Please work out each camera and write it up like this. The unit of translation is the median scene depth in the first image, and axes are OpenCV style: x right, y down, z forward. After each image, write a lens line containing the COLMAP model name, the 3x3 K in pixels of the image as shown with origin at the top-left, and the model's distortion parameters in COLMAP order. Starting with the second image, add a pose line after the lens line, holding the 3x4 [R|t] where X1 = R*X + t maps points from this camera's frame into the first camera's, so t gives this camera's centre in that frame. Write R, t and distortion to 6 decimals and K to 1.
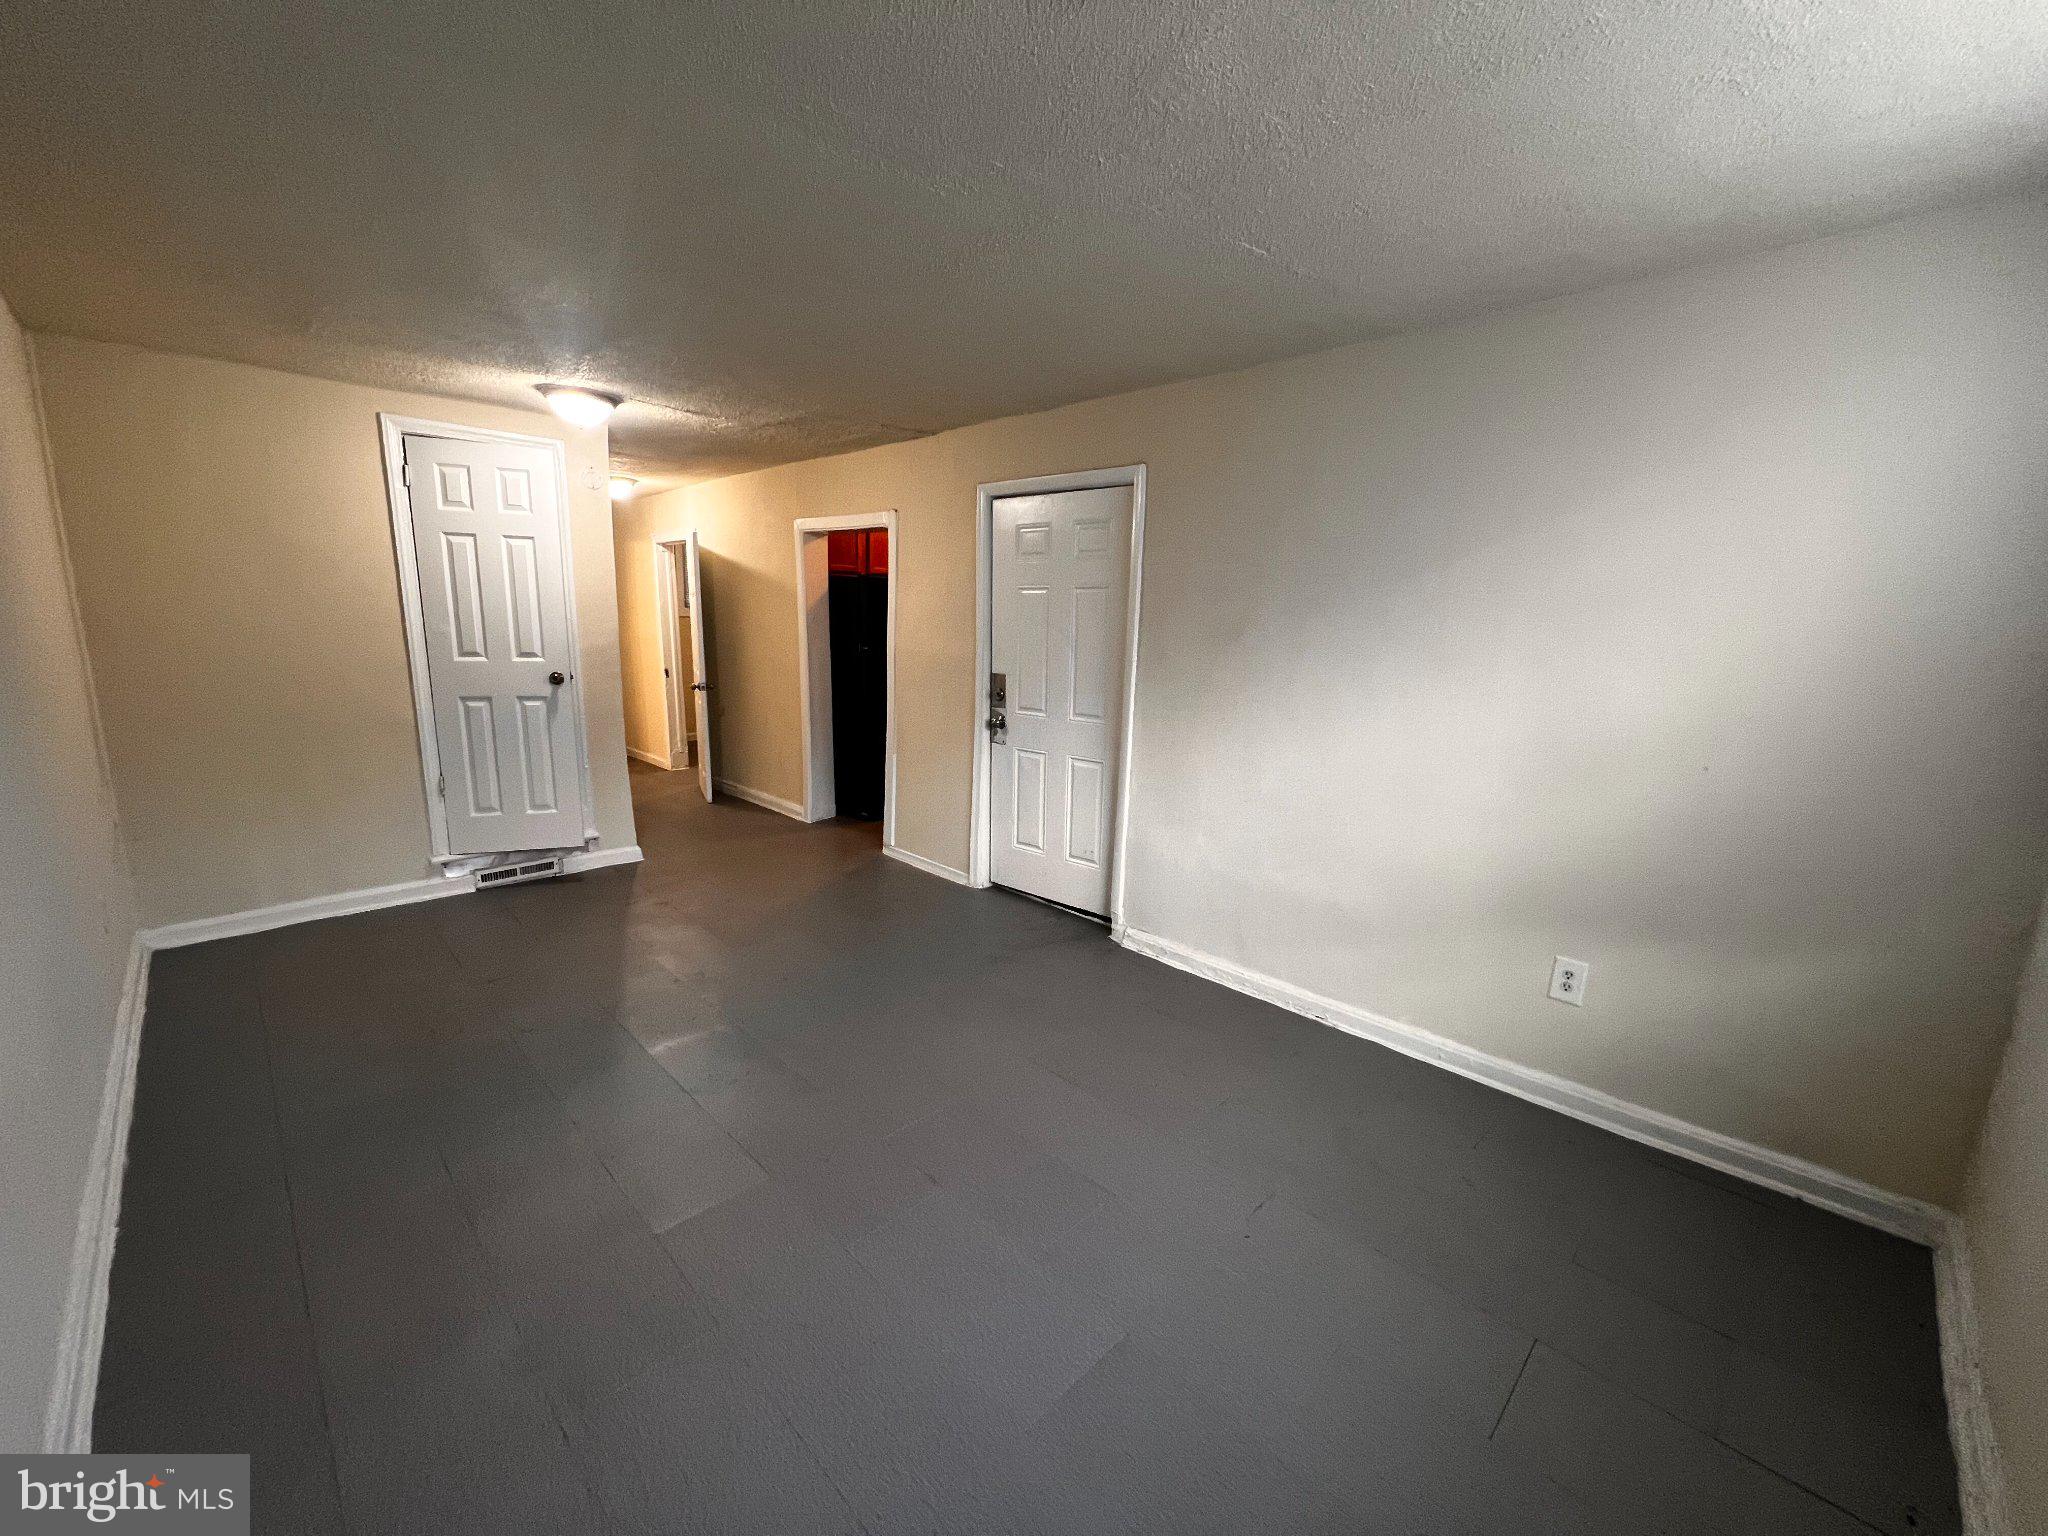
lens RADIAL K [[823.0, 0, 1026.5], [0, 823.0, 765.0], [0, 0, 1]] dist [0.002349, 0.000308]
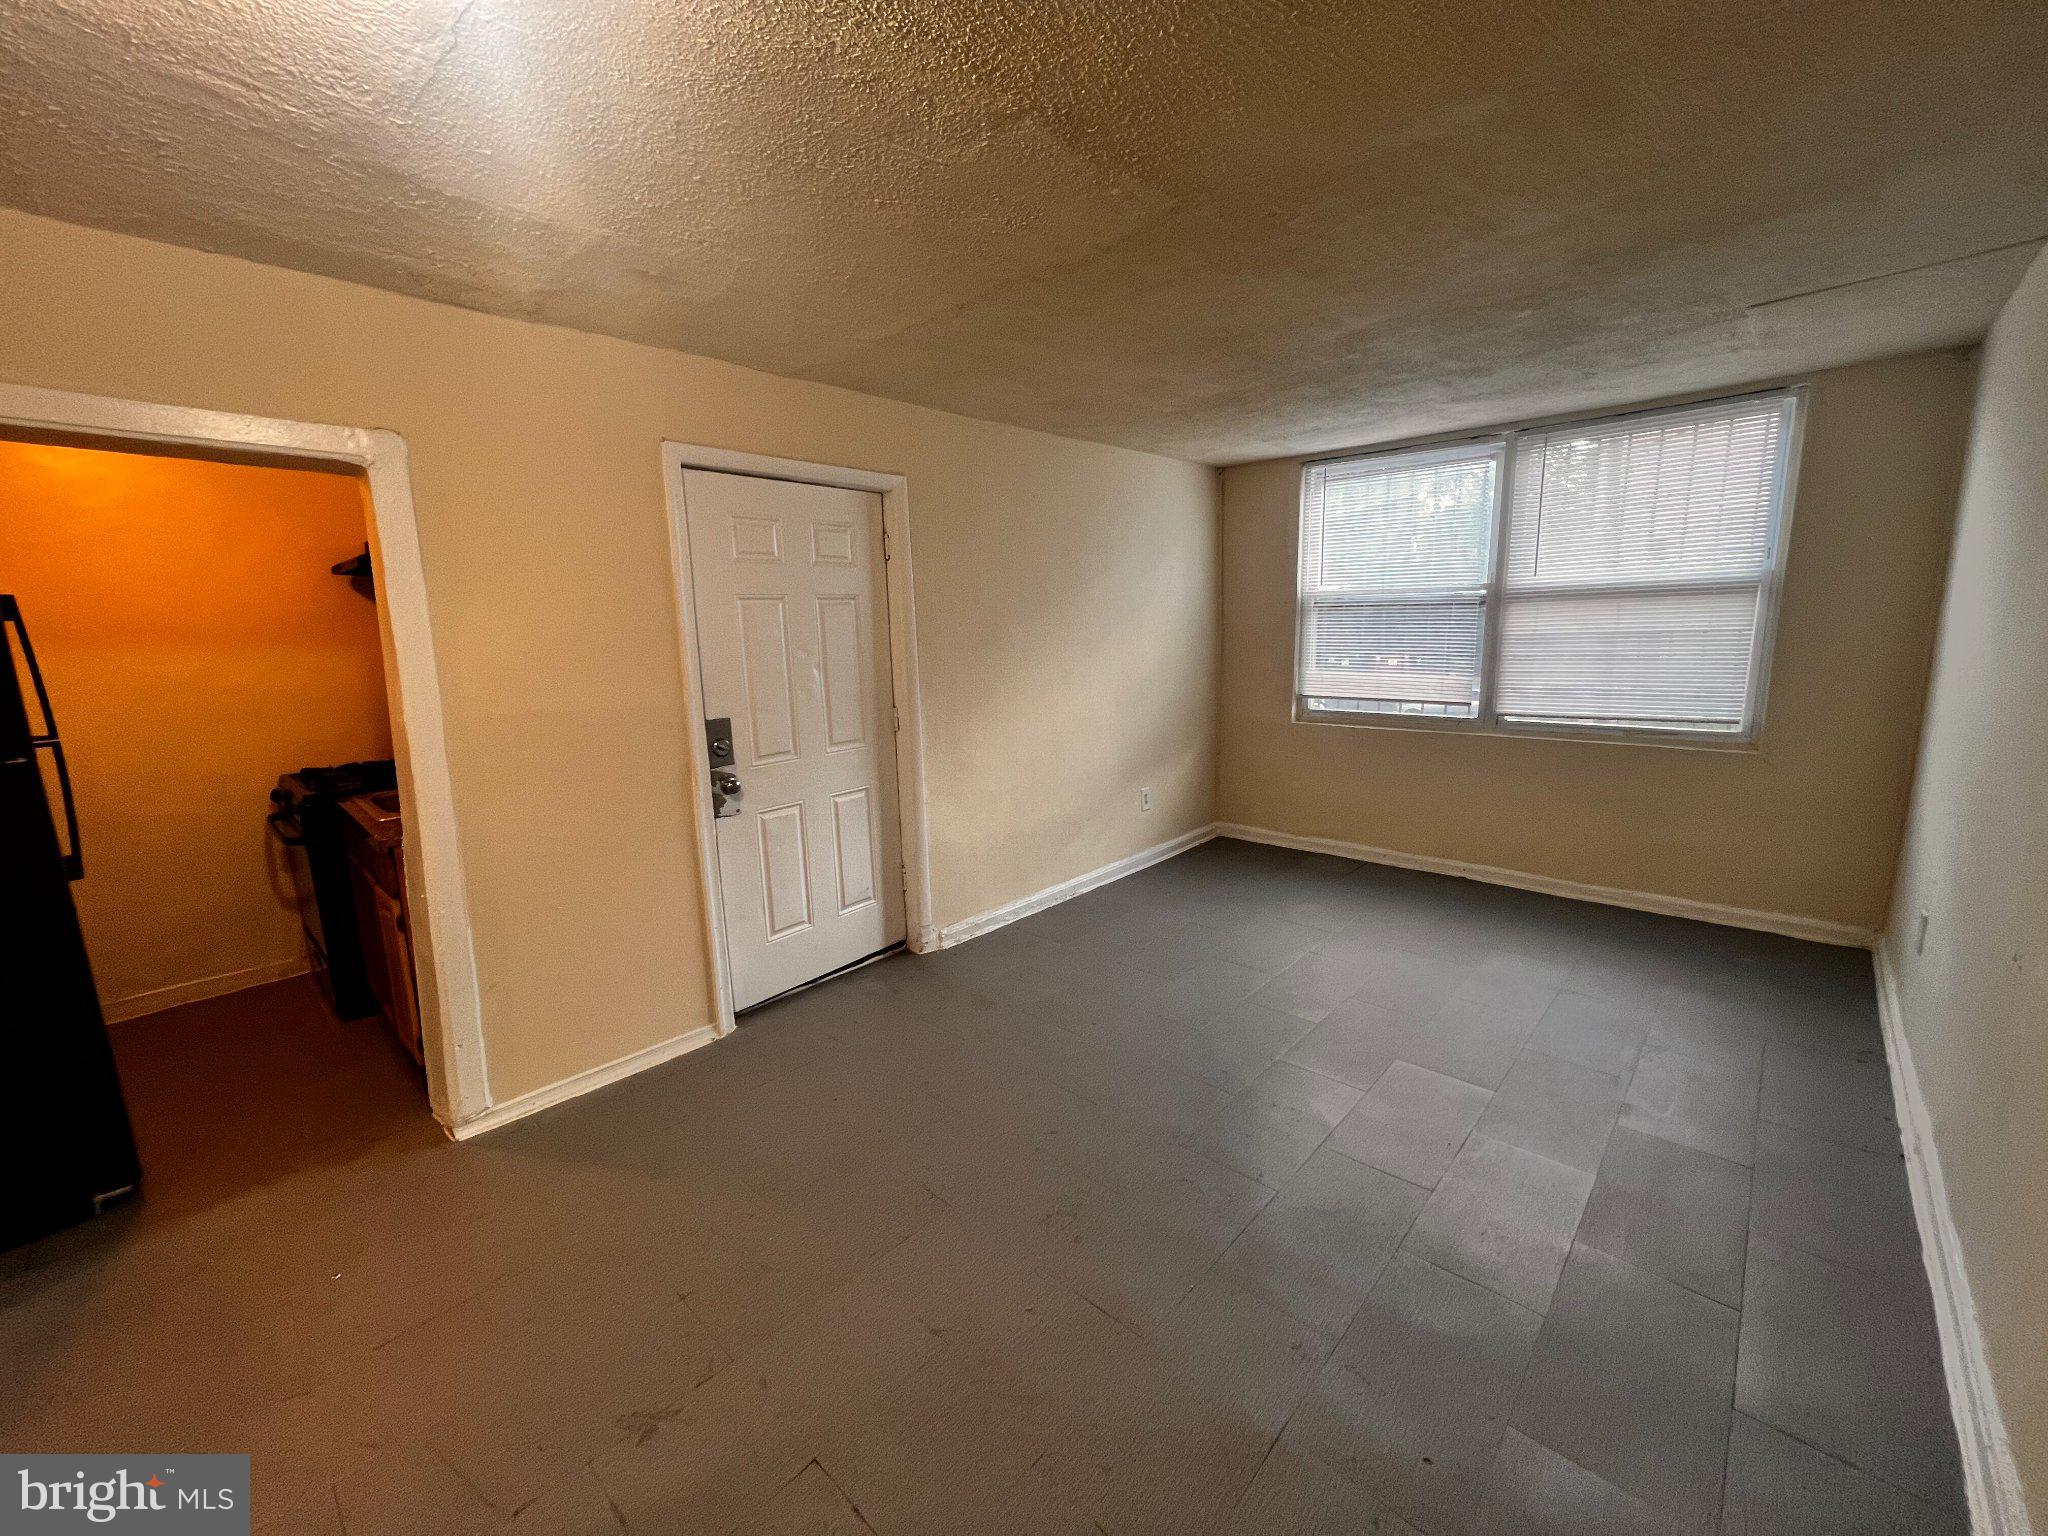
lens RADIAL K [[823.0, 0, 1028.2], [0, 823.0, 758.4], [0, 0, 1]] dist [0.002349, 0.000308]
pose [[-0.044402, -0.186588, 0.981434, -0.752159], [0.201666, 0.960505, 0.191733, -0.162200], [-0.978447, 0.206435, -0.005019, 0.758503]]
